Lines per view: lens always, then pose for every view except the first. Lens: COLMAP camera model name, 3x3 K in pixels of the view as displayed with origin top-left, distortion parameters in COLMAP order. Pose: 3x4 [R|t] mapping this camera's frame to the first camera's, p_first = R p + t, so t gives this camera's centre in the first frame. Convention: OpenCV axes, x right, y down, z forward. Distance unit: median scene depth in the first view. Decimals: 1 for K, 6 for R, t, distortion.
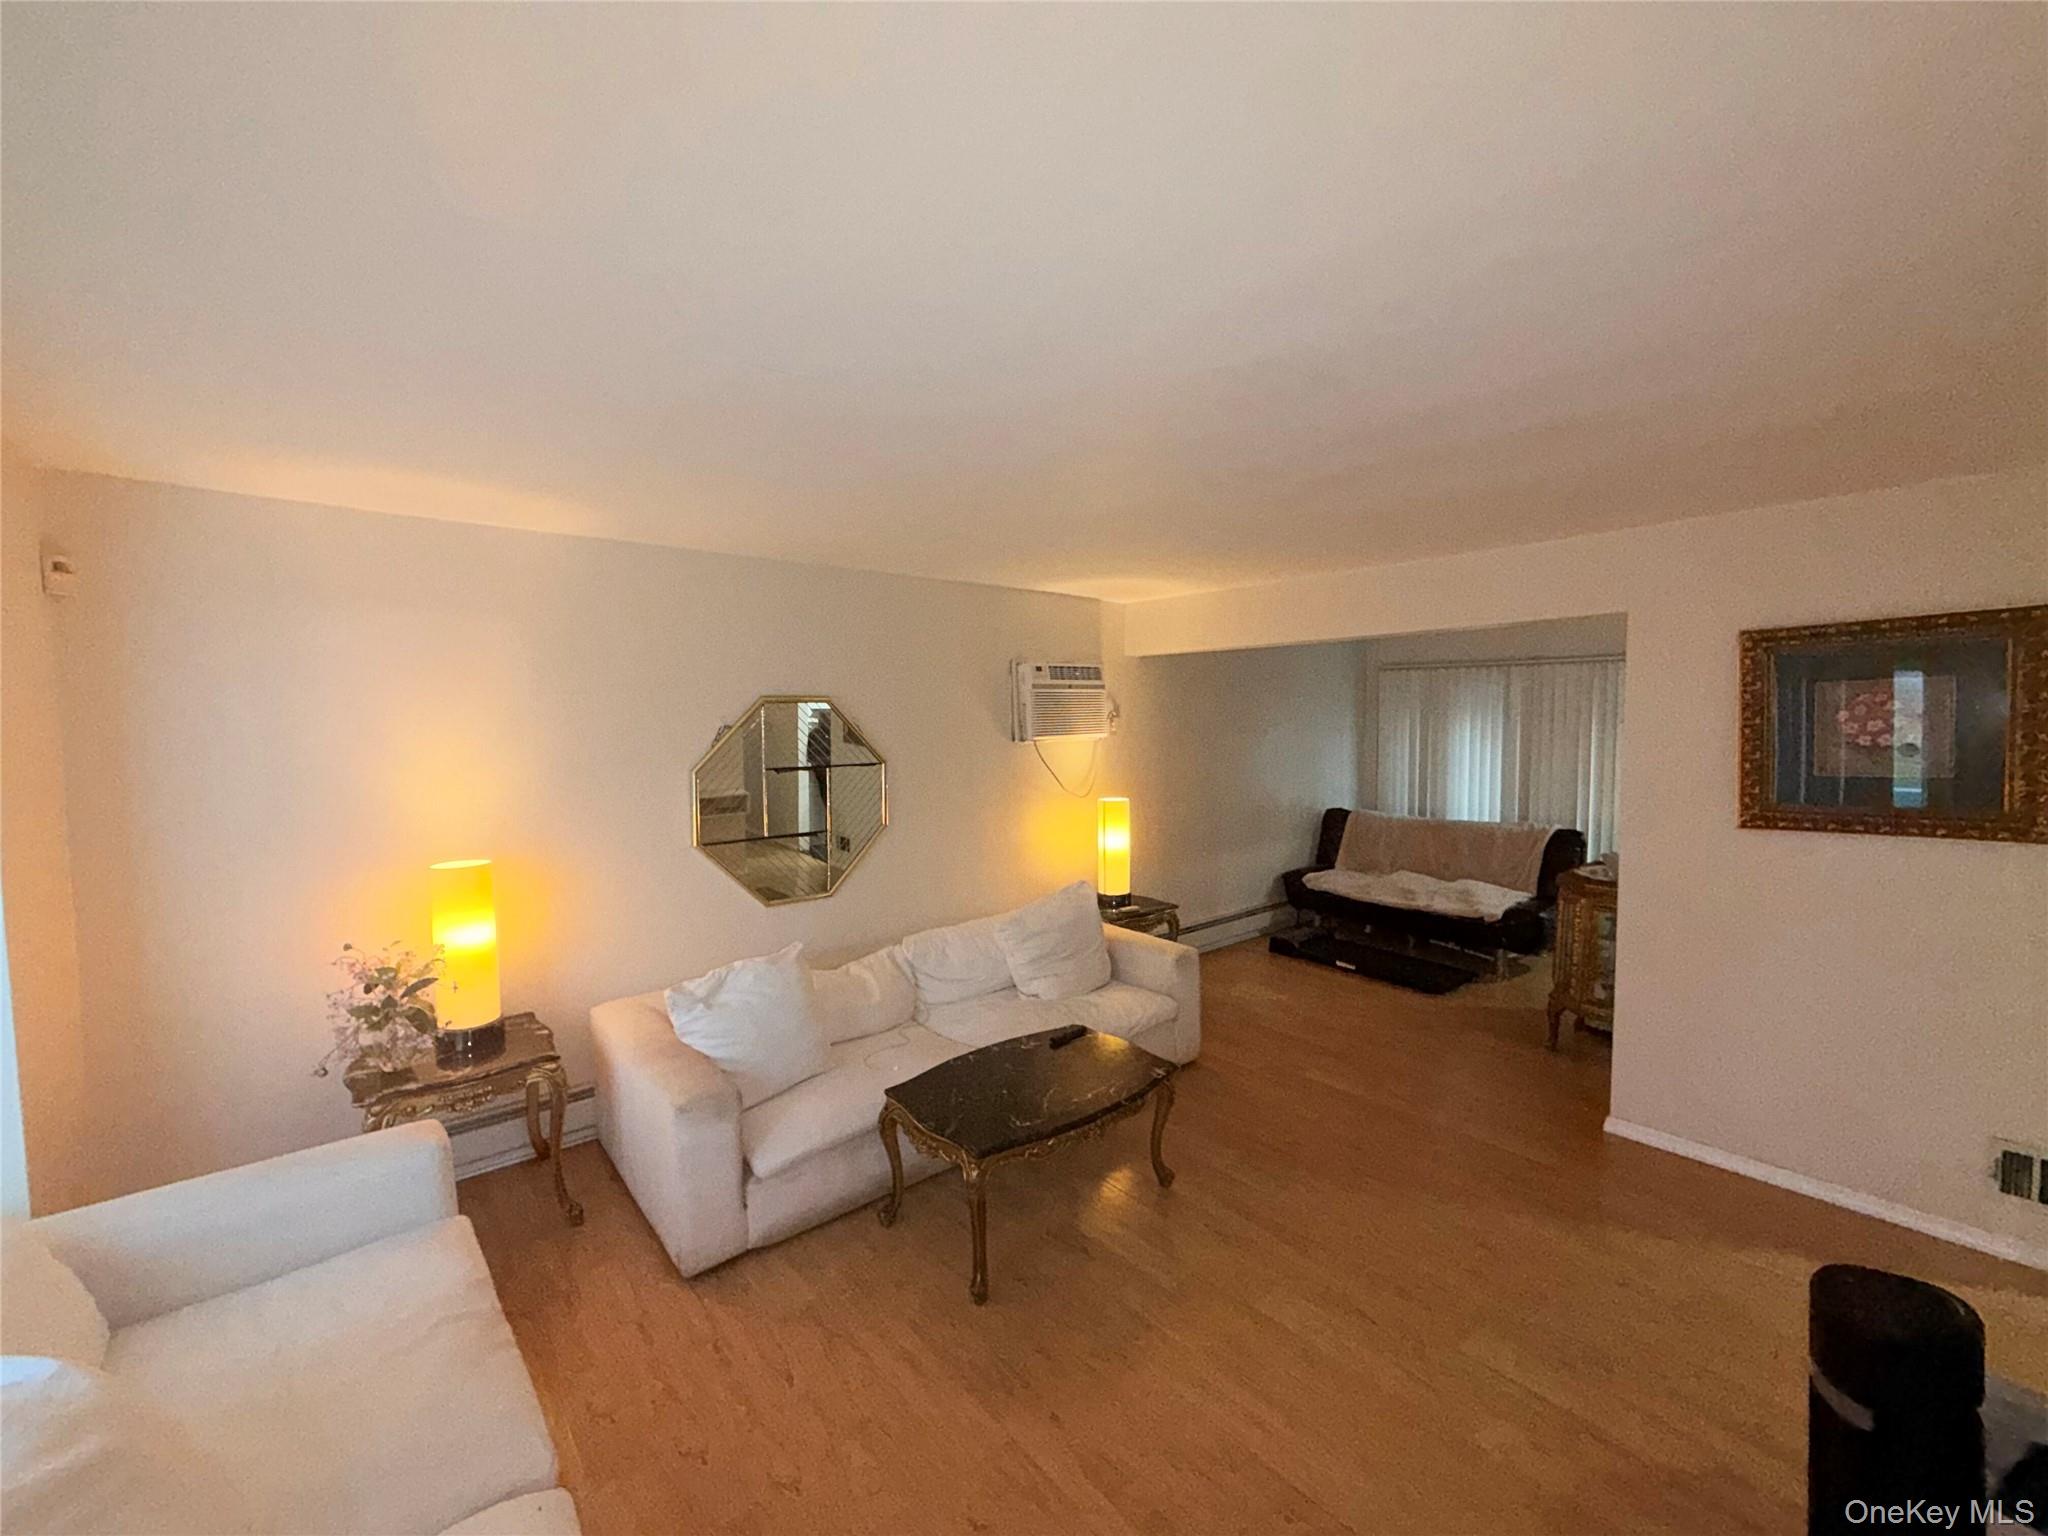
lens RADIAL K [[818.0, 0, 1018.1], [0, 818.0, 769.5], [0, 0, 1]] dist [0.000663, -0.000020]
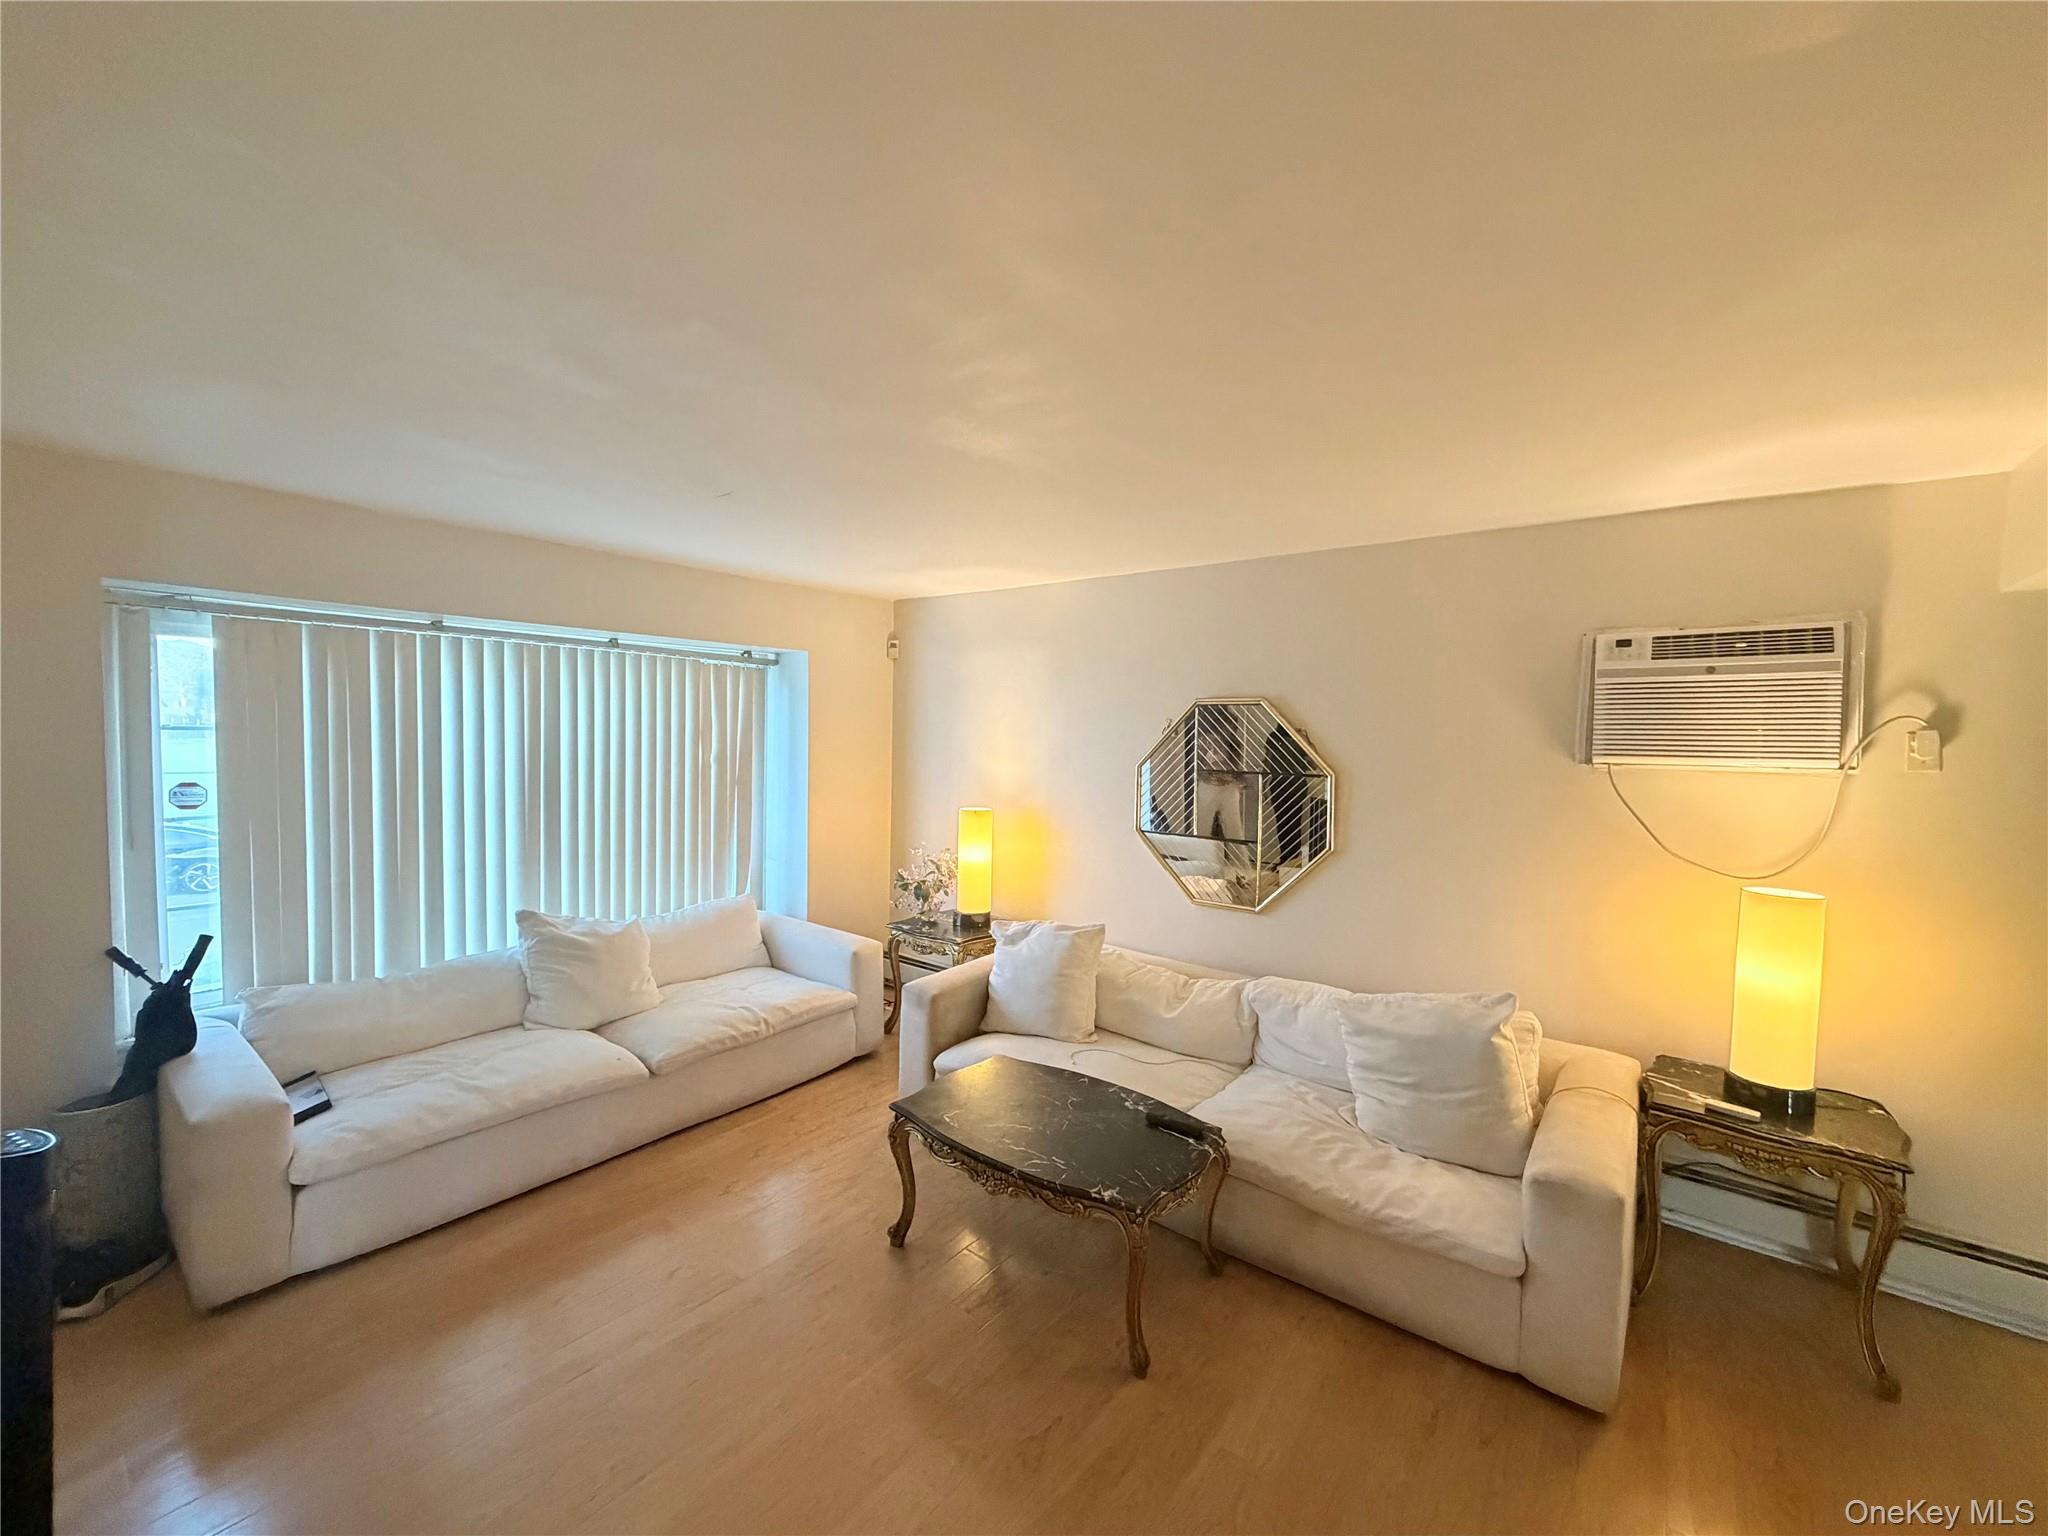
lens RADIAL K [[818.0, 0, 1018.1], [0, 818.0, 769.5], [0, 0, 1]] dist [0.000663, -0.000020]
pose [[0.189296, 0.064512, -0.979799, 0.521561], [-0.081521, 0.995427, 0.049791, -0.025795], [0.978530, 0.070449, 0.193690, 0.455877]]
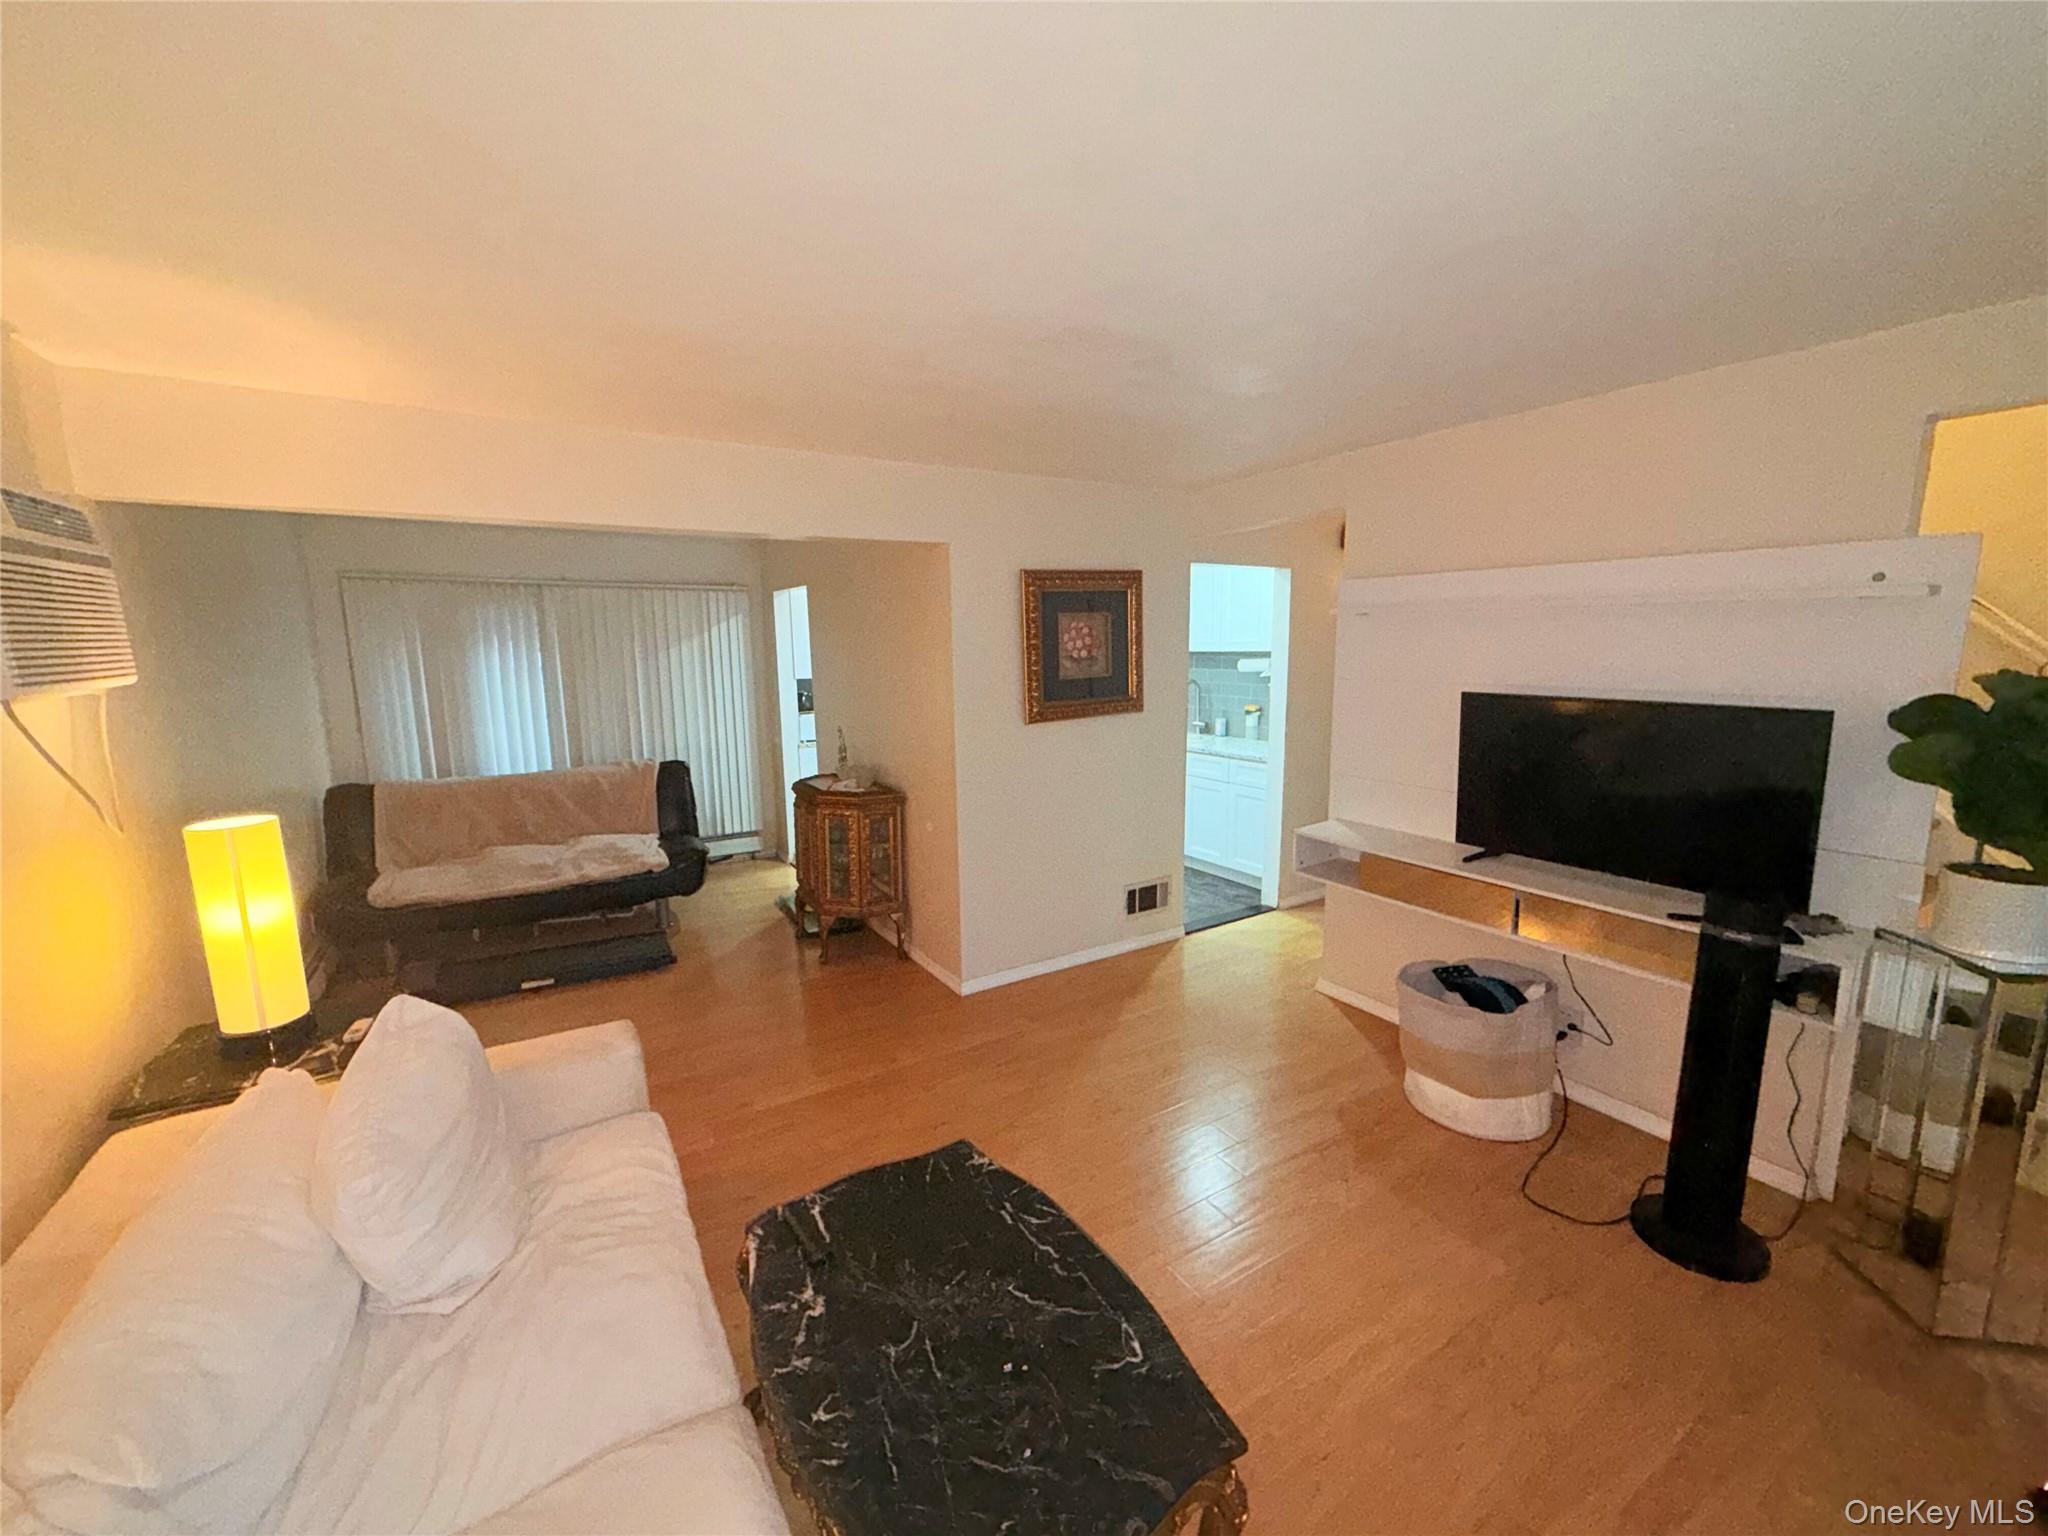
lens RADIAL K [[818.0, 0, 1018.1], [0, 818.0, 769.5], [0, 0, 1]] dist [0.000663, -0.000020]
pose [[0.151938, -0.147860, 0.977268, -0.260756], [0.074390, 0.987653, 0.137866, -0.023950], [-0.985587, 0.051752, 0.161061, 0.512580]]
